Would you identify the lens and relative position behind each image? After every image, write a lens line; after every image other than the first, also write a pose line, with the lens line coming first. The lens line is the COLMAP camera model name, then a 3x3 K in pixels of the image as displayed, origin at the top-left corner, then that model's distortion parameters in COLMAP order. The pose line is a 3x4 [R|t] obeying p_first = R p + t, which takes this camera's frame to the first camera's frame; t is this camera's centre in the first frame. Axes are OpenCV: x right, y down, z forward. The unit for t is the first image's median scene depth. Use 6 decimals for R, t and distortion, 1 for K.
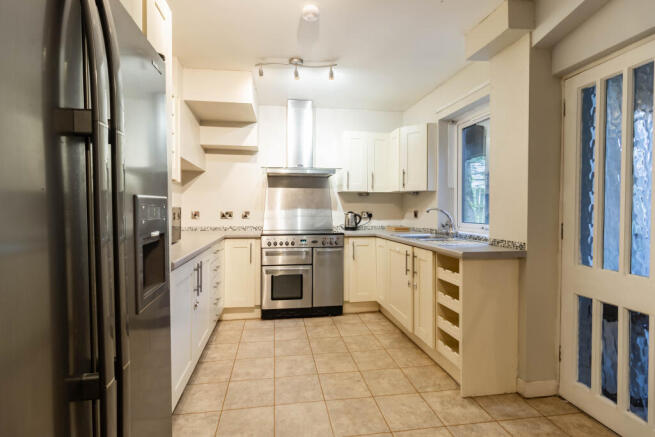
lens RADIAL K [[304.9, 0, 331.0], [0, 304.9, 216.2], [0, 0, 1]] dist [0.002424, 0.000265]
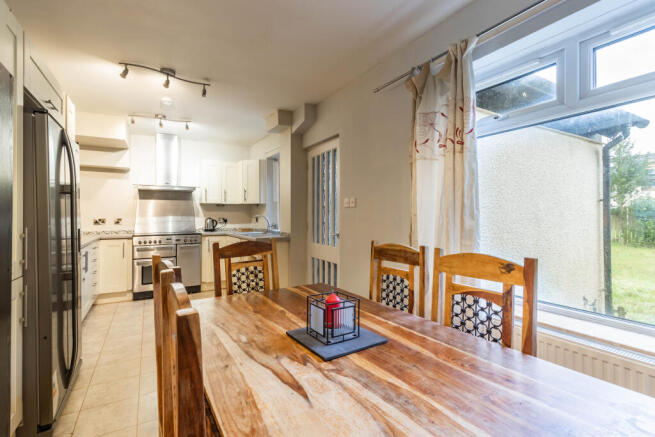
lens RADIAL K [[304.9, 0, 331.0], [0, 304.9, 216.2], [0, 0, 1]] dist [0.002424, 0.000265]
pose [[0.938428, -0.005089, 0.345438, 0.116579], [0.012953, 0.999707, -0.020461, 0.013707], [-0.345233, 0.023676, 0.938218, -0.522532]]
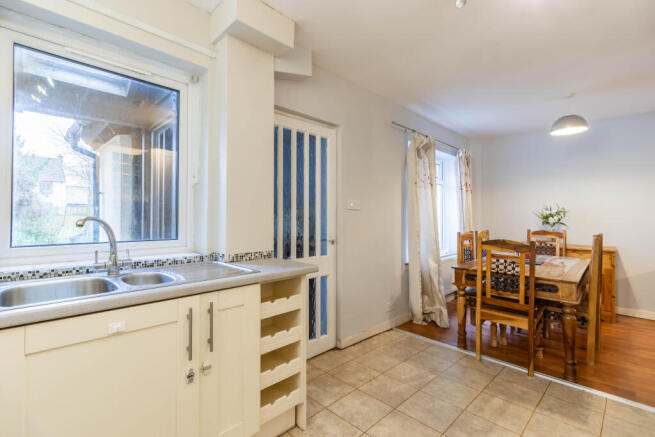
lens RADIAL K [[304.9, 0, 331.0], [0, 304.9, 216.2], [0, 0, 1]] dist [0.002424, 0.000265]
pose [[-0.568171, 0.004333, 0.822899, -0.223139], [0.019629, 0.999773, 0.008288, -0.022748], [-0.822676, 0.020862, -0.568127, 0.913825]]
